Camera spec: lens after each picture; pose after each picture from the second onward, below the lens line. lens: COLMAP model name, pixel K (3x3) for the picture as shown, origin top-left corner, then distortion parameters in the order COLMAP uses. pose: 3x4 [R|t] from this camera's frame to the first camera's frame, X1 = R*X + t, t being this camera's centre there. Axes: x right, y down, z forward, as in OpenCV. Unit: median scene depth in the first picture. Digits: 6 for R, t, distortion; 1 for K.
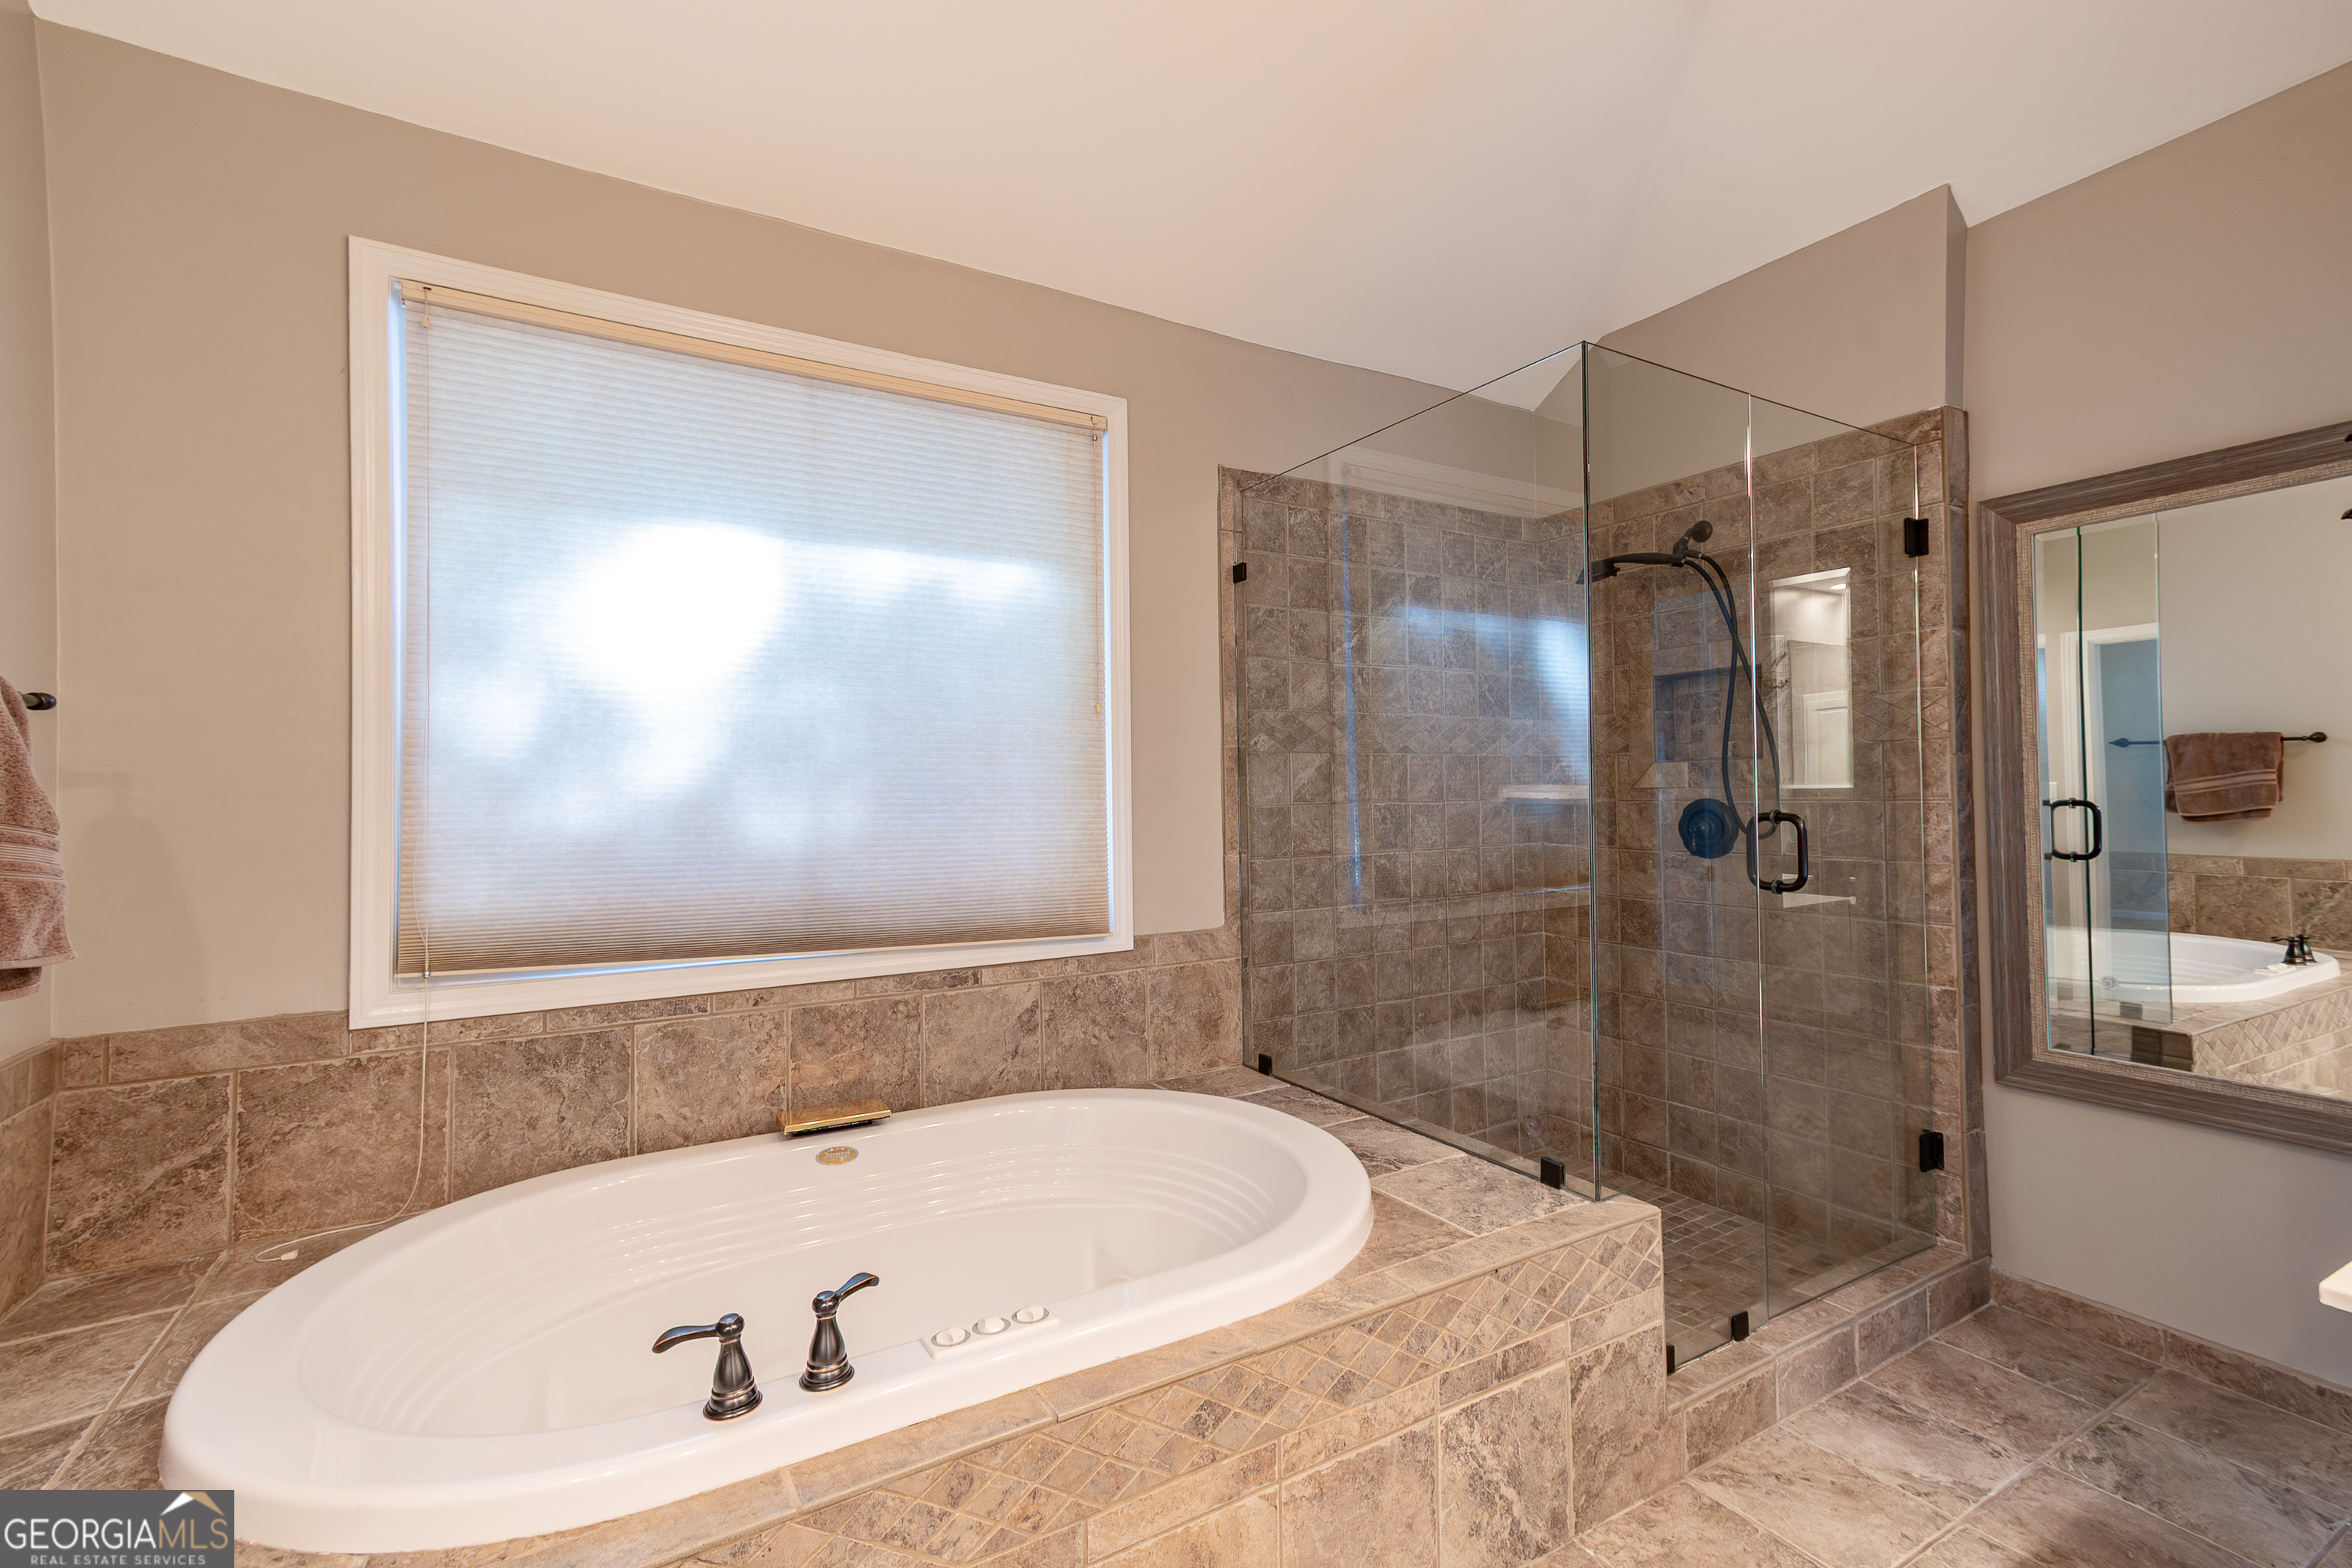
lens RADIAL K [[1069.1, 0, 1133.8], [0, 1069.1, 772.8], [0, 0, 1]] dist [0.007049, 0.011851]
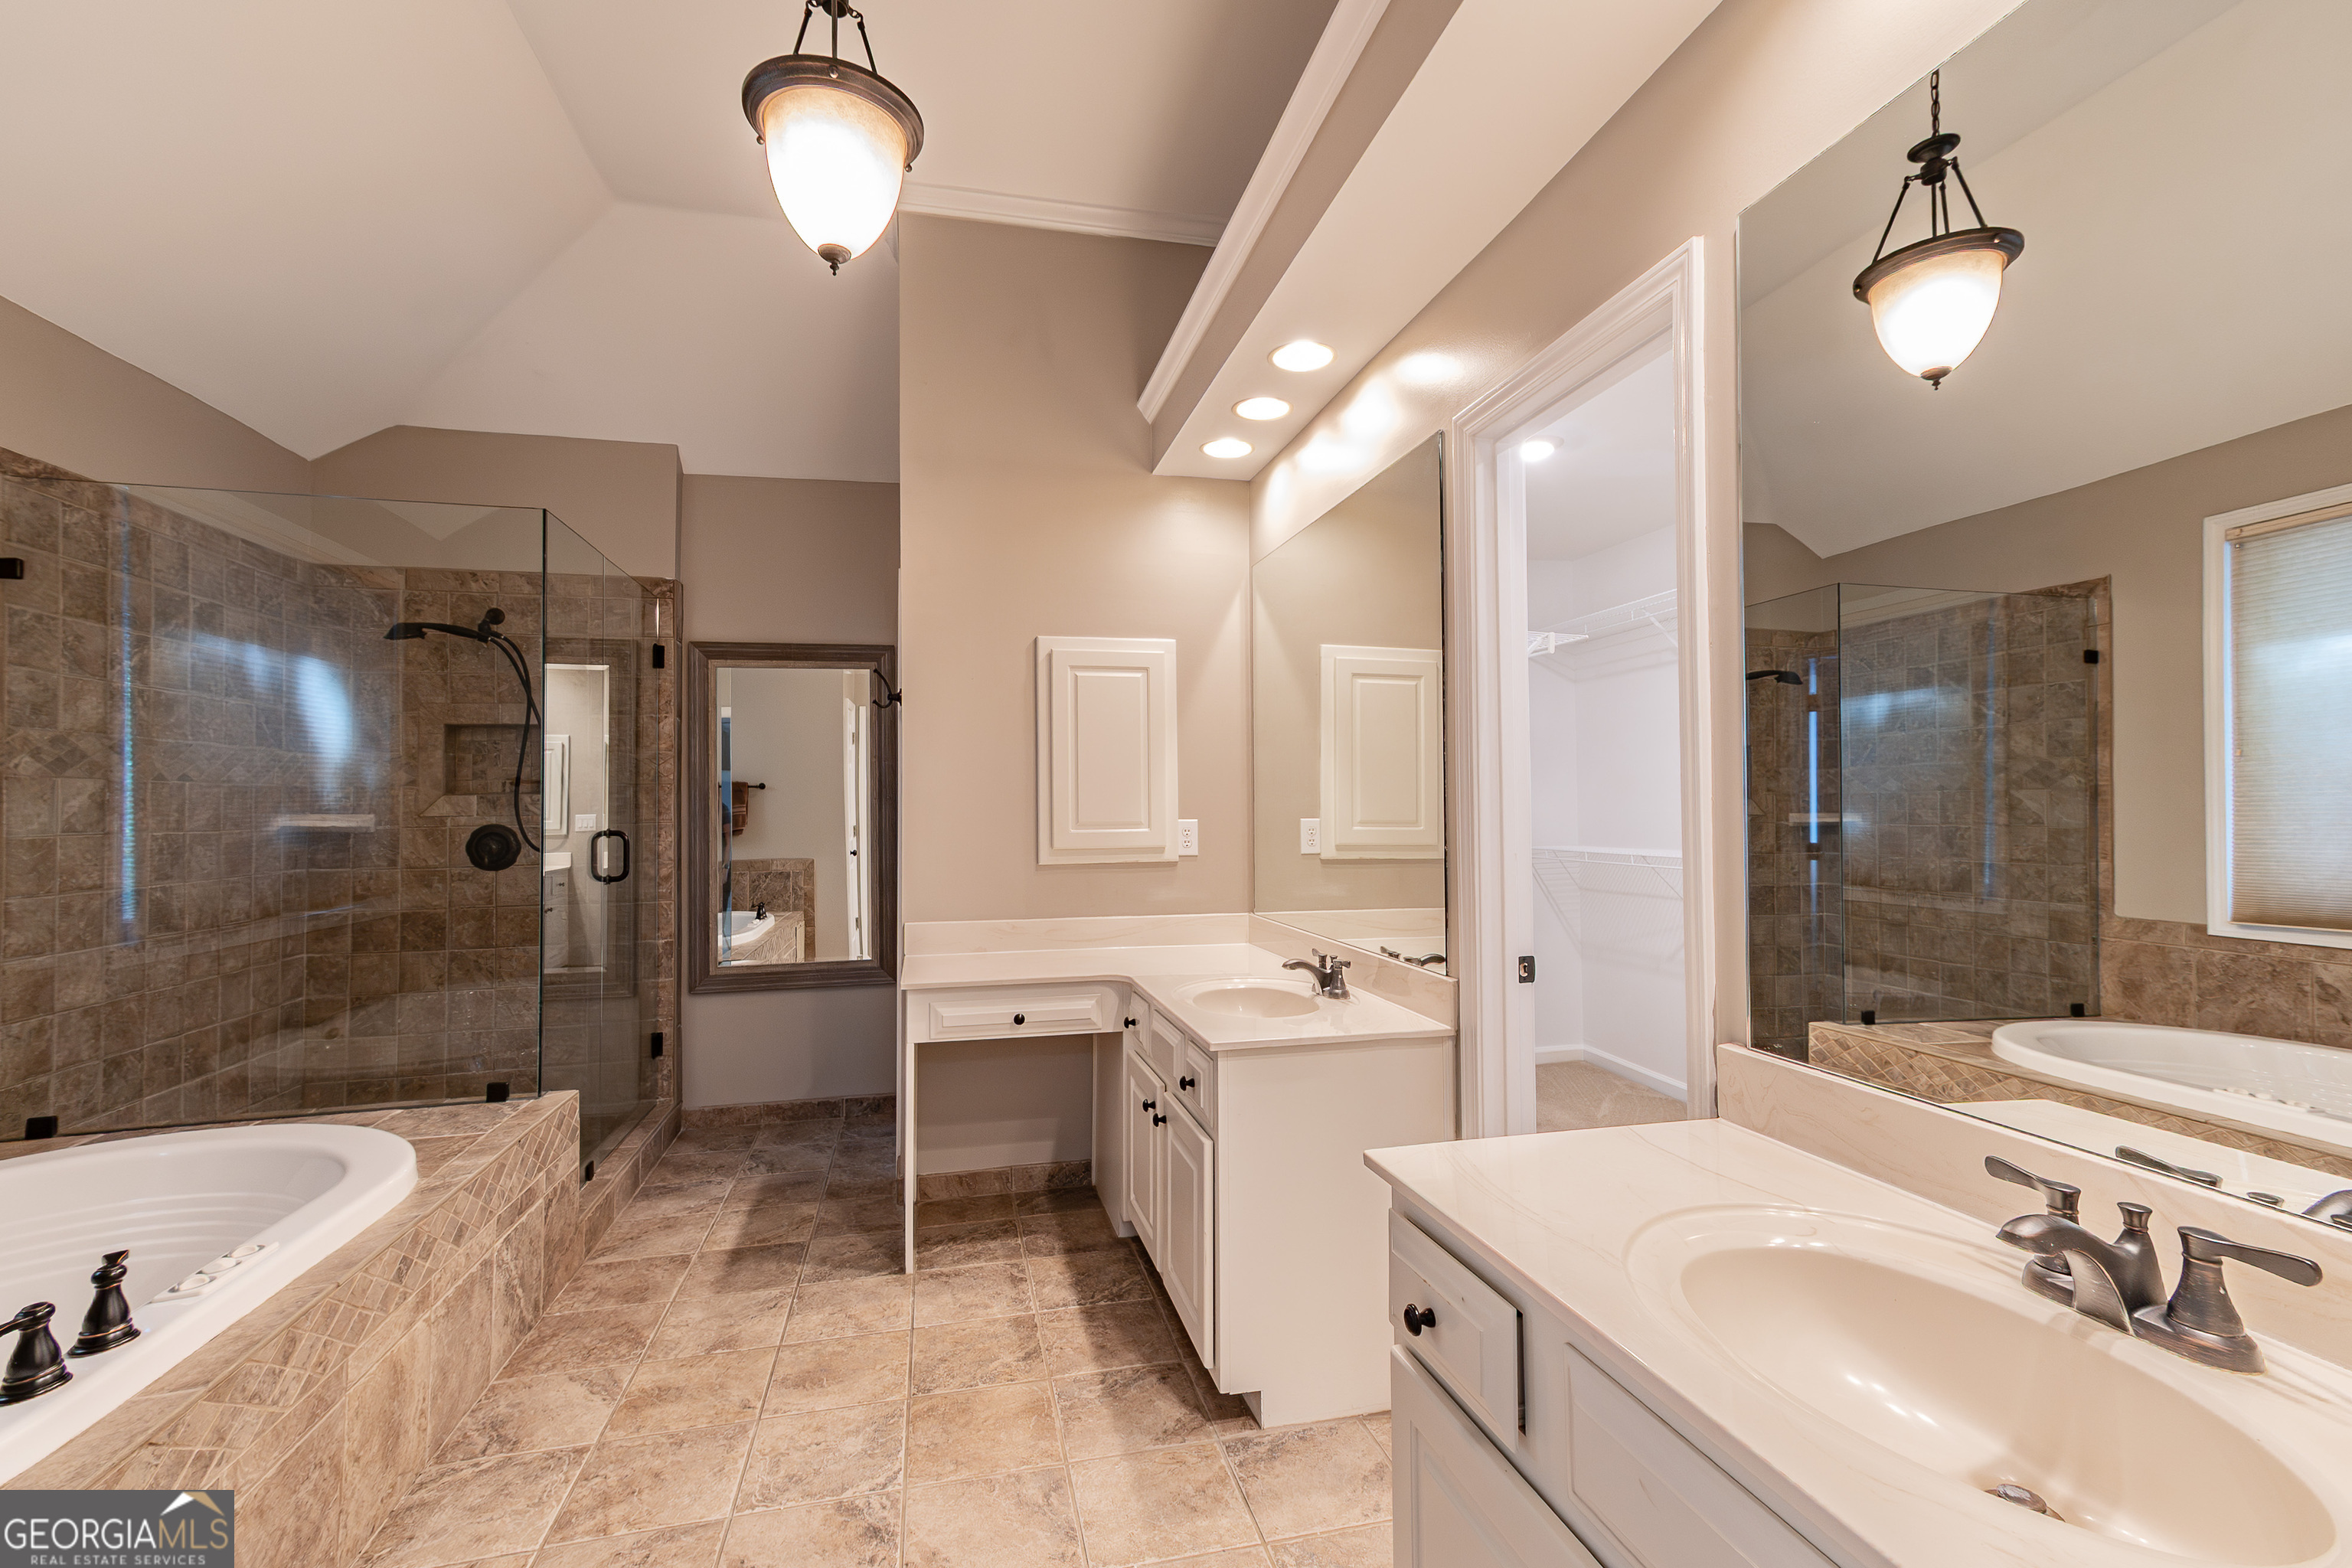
lens RADIAL K [[1069.1, 0, 1173.4], [0, 1069.1, 790.5], [0, 0, 1]] dist [0.007049, 0.011851]
pose [[0.307665, 0.021707, 0.951247, -0.453835], [-0.006874, 0.999764, -0.020590, 0.004579], [-0.951470, -0.000204, 0.307741, -0.173026]]
